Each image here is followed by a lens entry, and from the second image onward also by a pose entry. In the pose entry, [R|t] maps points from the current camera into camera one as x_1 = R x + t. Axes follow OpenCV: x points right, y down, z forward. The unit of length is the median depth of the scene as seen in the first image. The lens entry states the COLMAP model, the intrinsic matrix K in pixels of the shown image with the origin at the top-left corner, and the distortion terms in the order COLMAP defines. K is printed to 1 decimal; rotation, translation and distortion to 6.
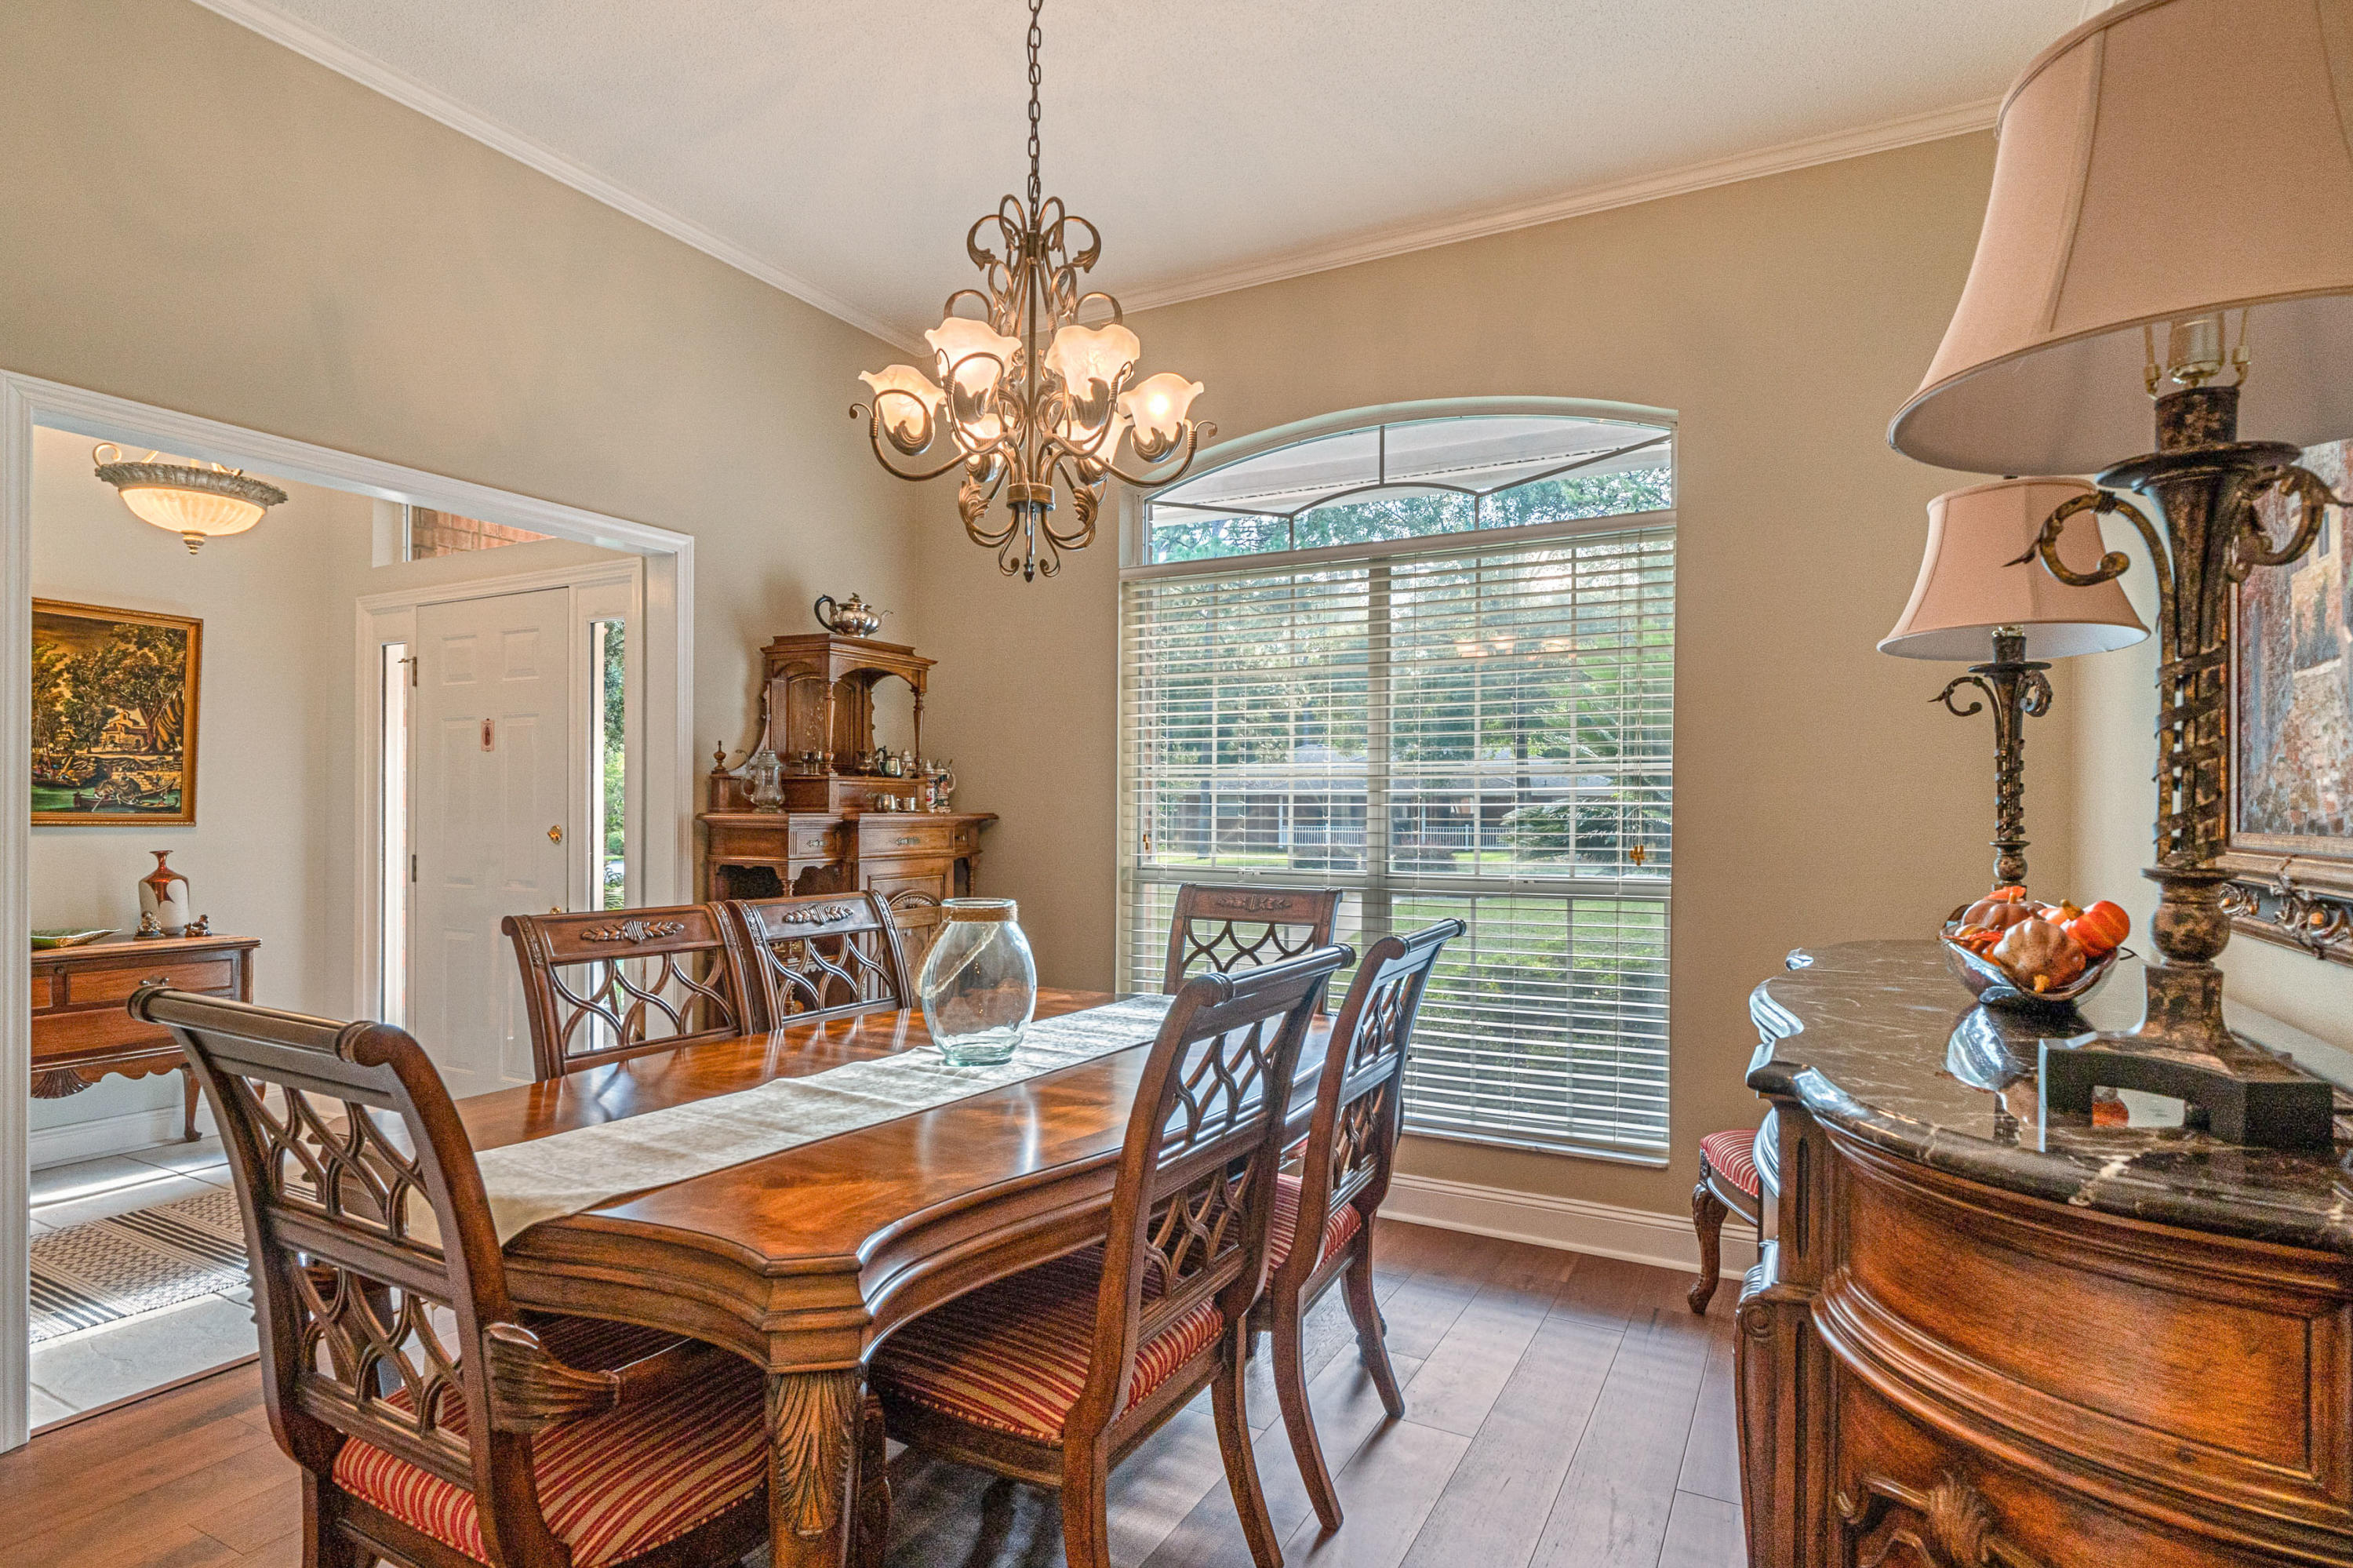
lens RADIAL K [[1259.7, 0, 1174.6], [0, 1259.7, 794.8], [0, 0, 1]] dist [-0.002339, -0.003122]
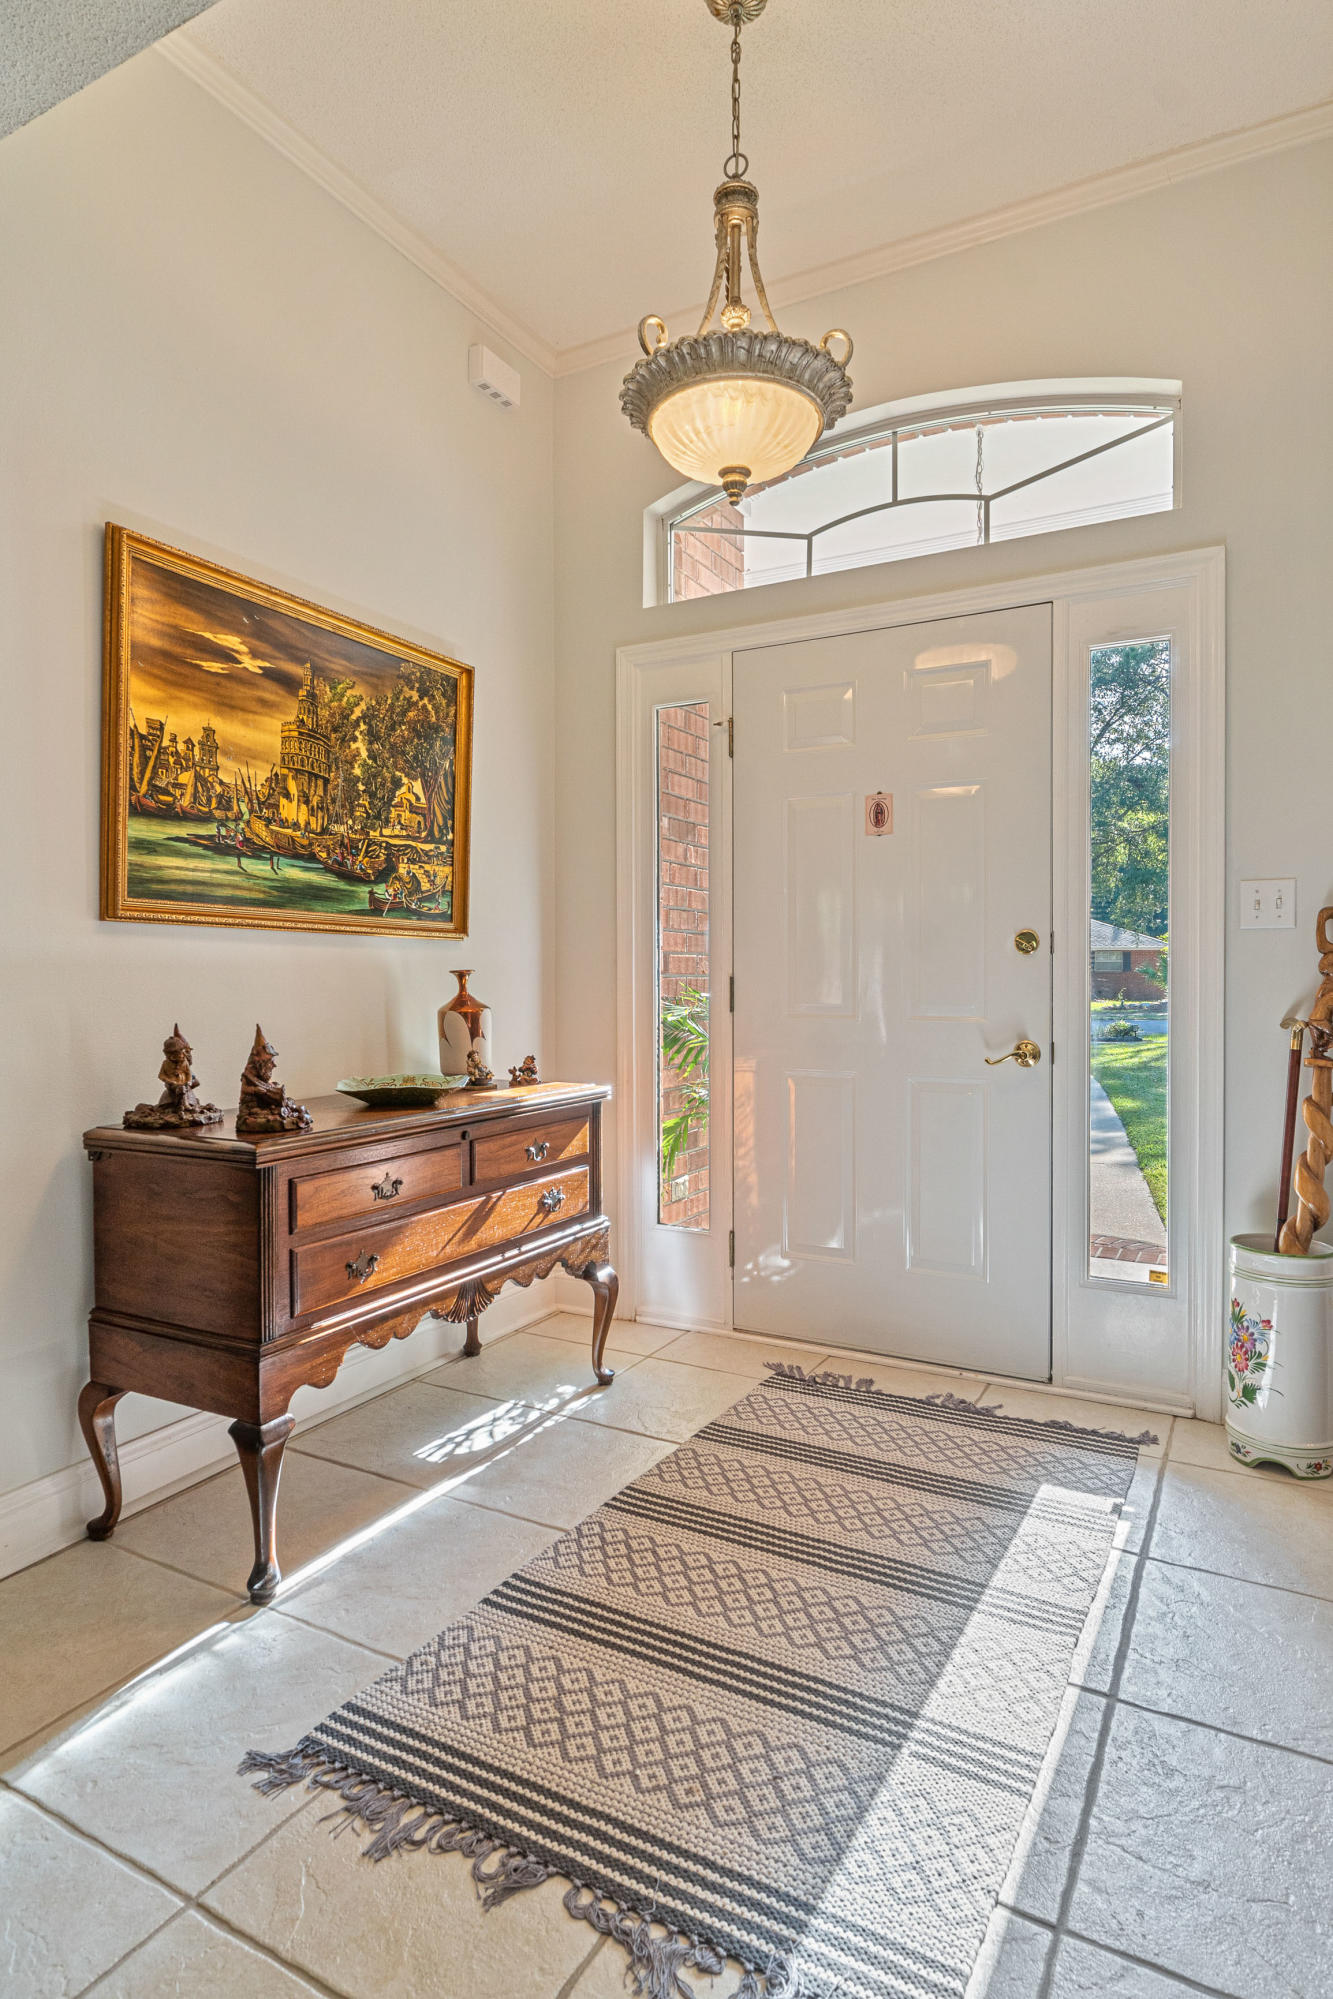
lens RADIAL K [[1070.1, 0, 665.9], [0, 1070.1, 983.1], [0, 0, 1]] dist [-0.002339, -0.003122]
pose [[0.999969, -0.006387, 0.004644, -0.689172], [0.006267, 0.999657, 0.025424, 0.037020], [-0.004805, -0.025394, 0.999666, 0.366686]]
